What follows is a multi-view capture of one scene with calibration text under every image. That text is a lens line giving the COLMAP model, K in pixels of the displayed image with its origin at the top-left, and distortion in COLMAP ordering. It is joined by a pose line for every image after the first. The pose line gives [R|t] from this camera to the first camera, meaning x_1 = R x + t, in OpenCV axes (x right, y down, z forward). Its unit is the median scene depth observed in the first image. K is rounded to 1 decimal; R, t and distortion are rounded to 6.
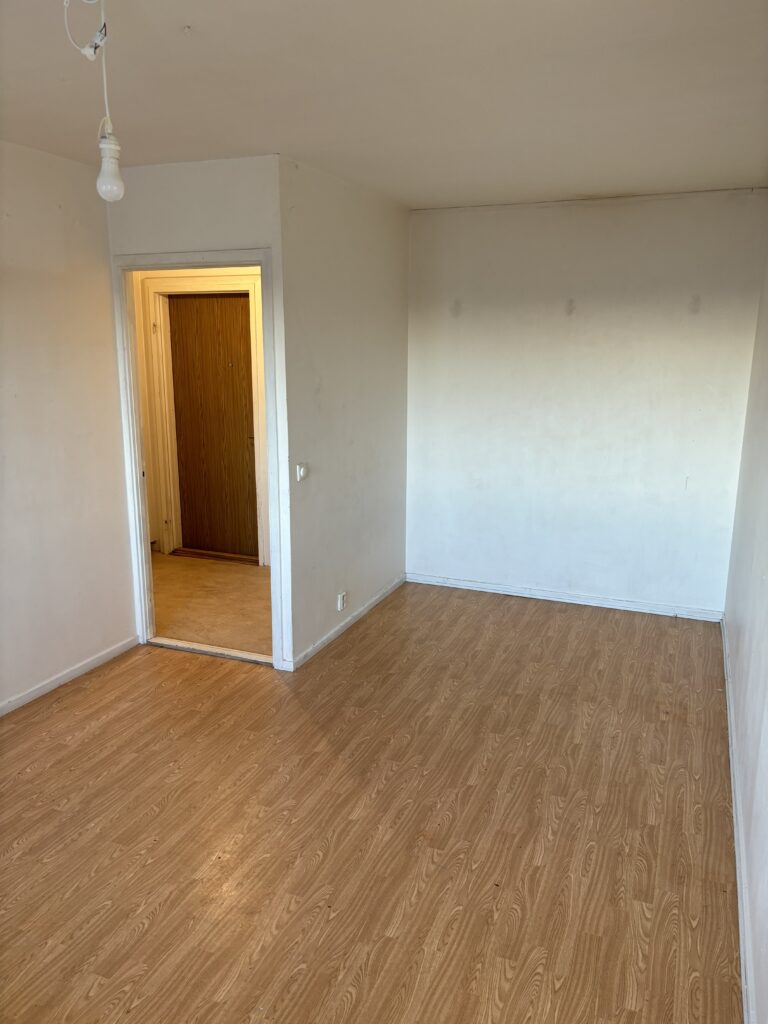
lens RADIAL K [[770.4, 0, 387.9], [0, 770.4, 514.6], [0, 0, 1]] dist [0.016627, -0.009433]
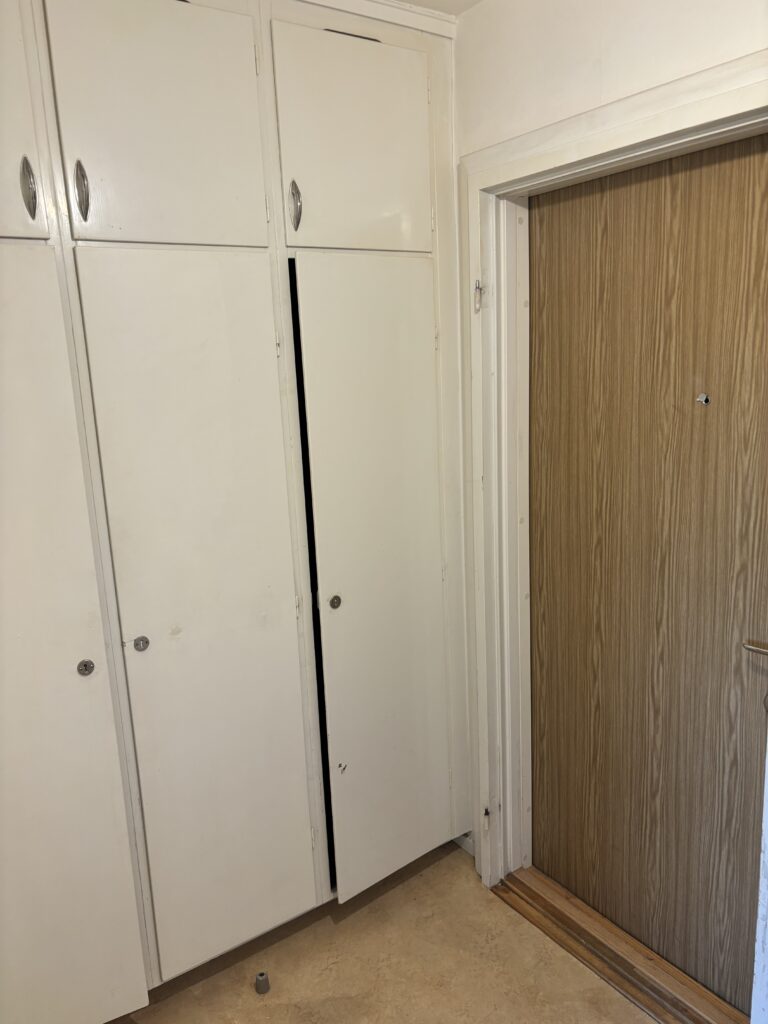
lens RADIAL K [[770.4, 0, 384.1], [0, 770.4, 519.1], [0, 0, 1]] dist [0.016627, -0.009433]
pose [[0.837046, 0.074286, -0.542065, -0.171882], [-0.072929, 0.997048, 0.024022, -0.177469], [0.542250, 0.019425, 0.839993, 0.831266]]
